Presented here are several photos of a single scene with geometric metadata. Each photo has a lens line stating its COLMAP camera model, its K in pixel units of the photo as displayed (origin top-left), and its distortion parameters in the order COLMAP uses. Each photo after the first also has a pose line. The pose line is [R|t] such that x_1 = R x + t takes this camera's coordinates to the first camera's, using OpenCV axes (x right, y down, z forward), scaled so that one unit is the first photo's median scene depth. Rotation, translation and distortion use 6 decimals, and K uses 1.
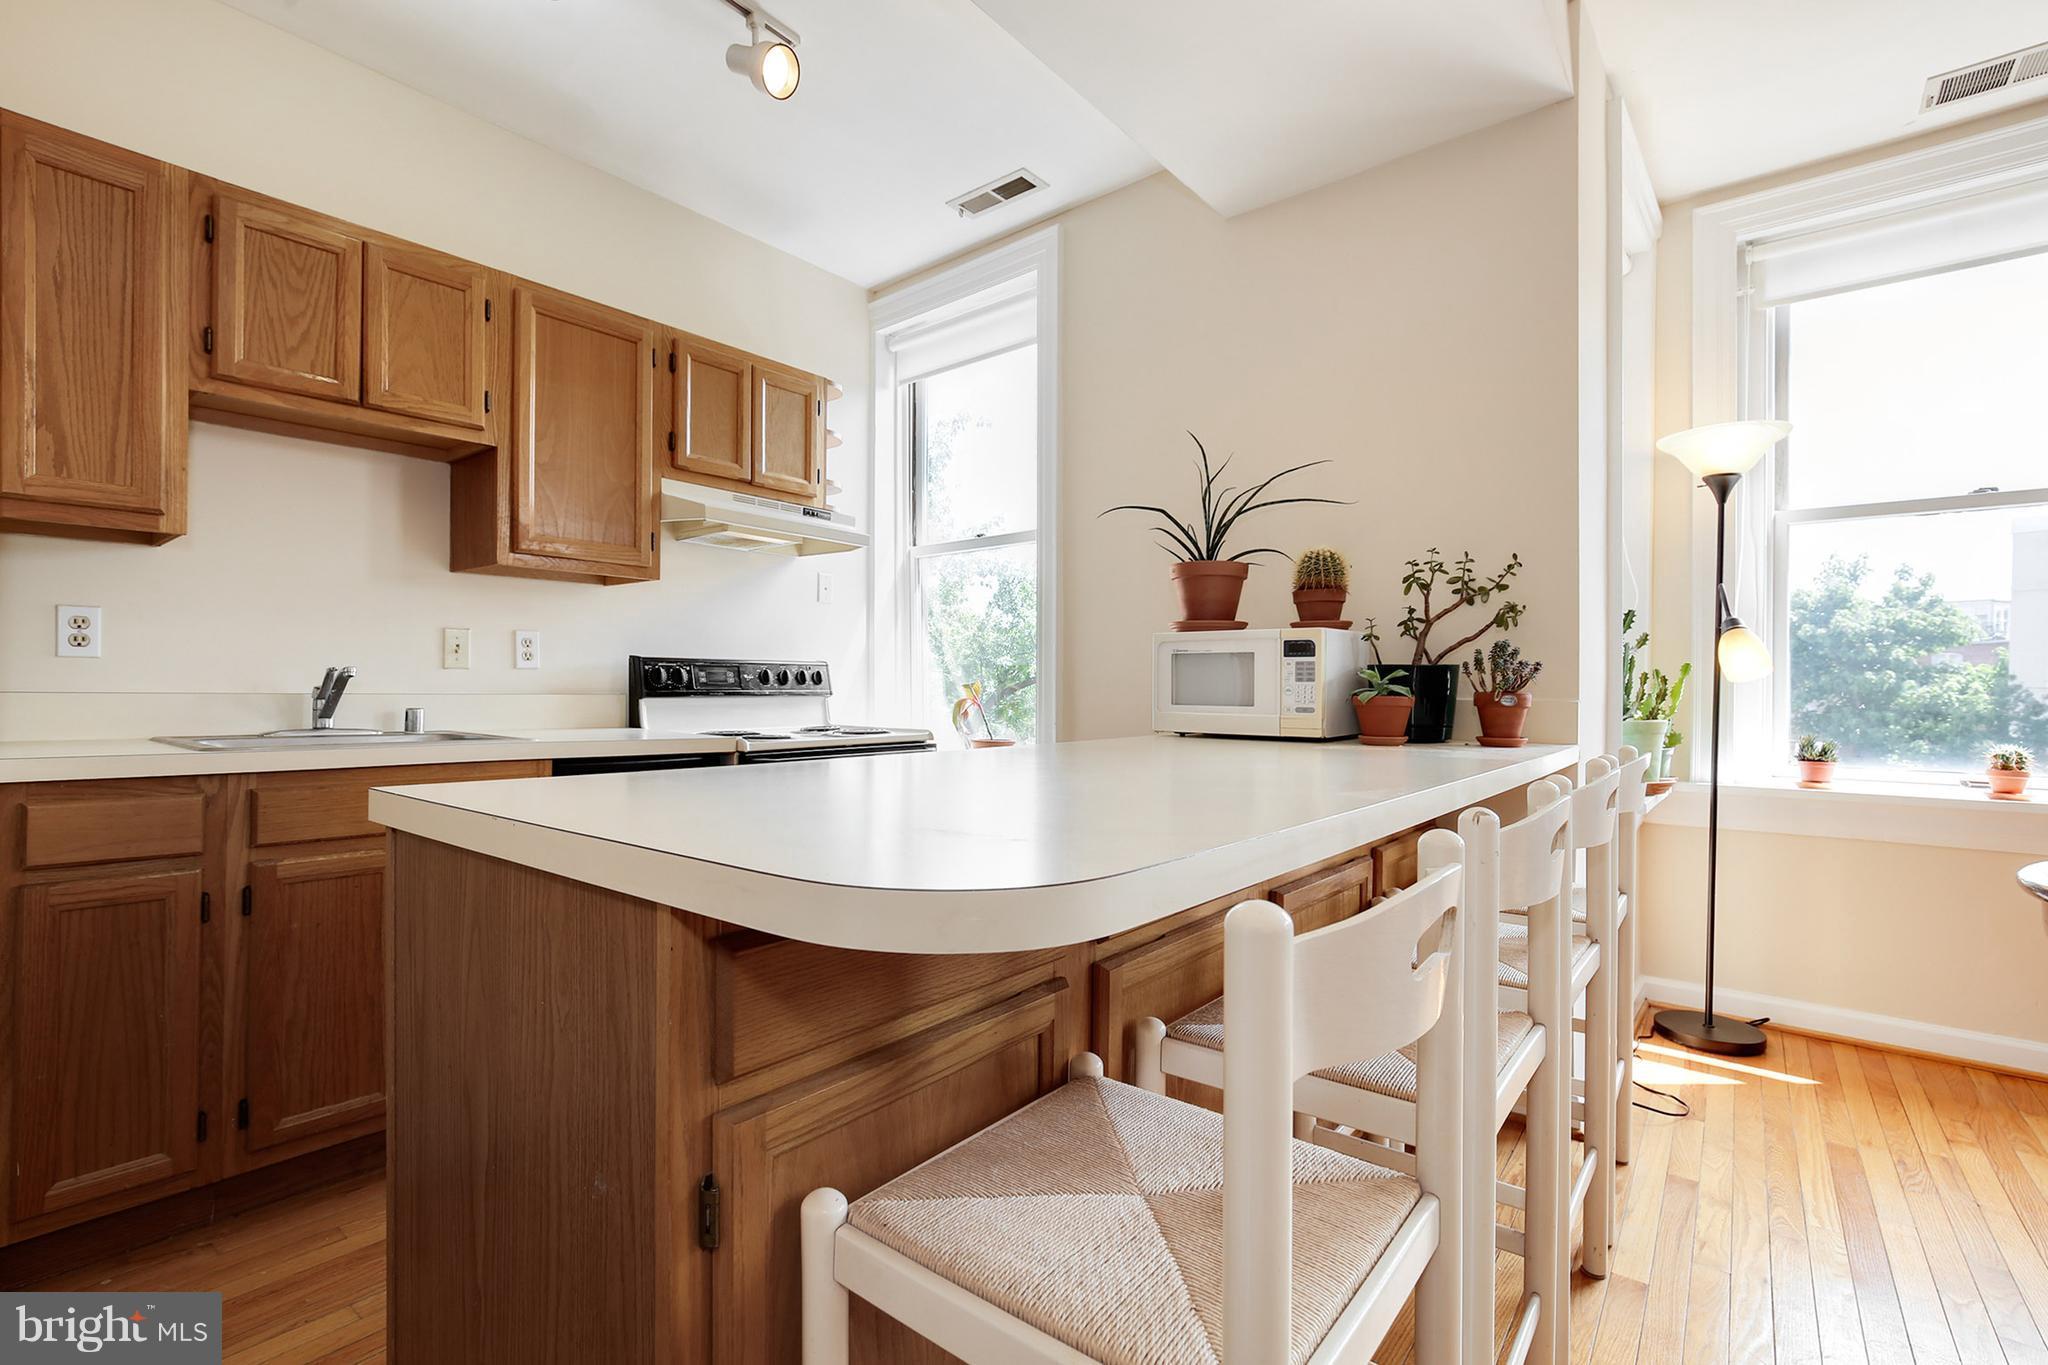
lens RADIAL K [[935.8, 0, 1025.6], [0, 935.8, 689.6], [0, 0, 1]] dist [-0.020752, 0.008012]
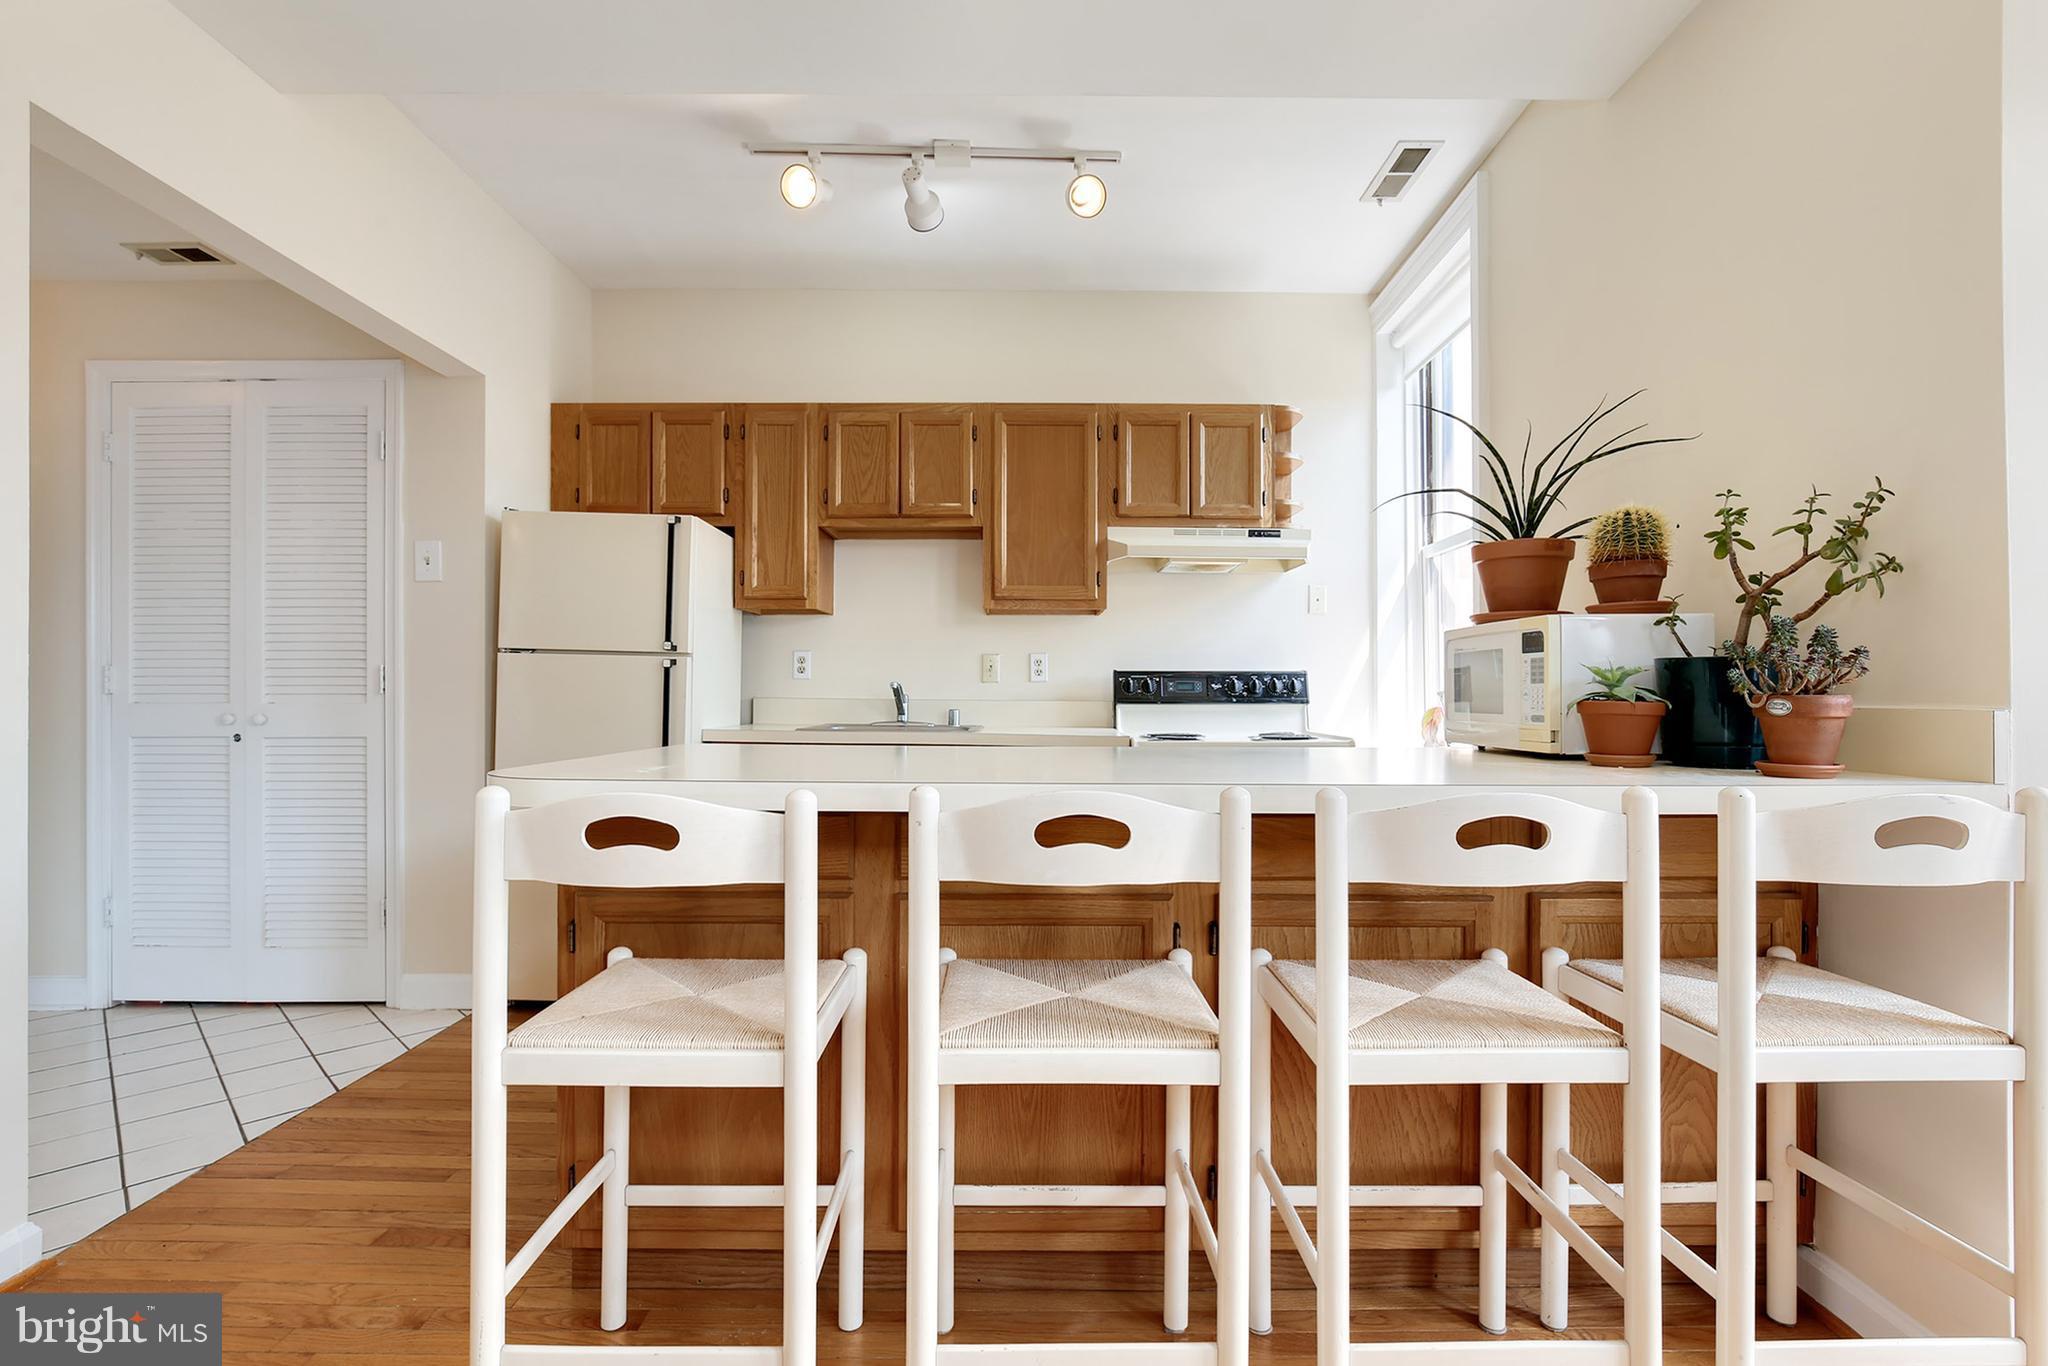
lens RADIAL K [[960.5, 0, 1022.8], [0, 960.5, 690.8], [0, 0, 1]] dist [-0.017281, 0.004941]
pose [[0.627293, -0.007768, -0.778745, 0.613099], [-0.001977, 0.999931, -0.011567, 0.007605], [0.778781, 0.008796, 0.627234, 0.128179]]
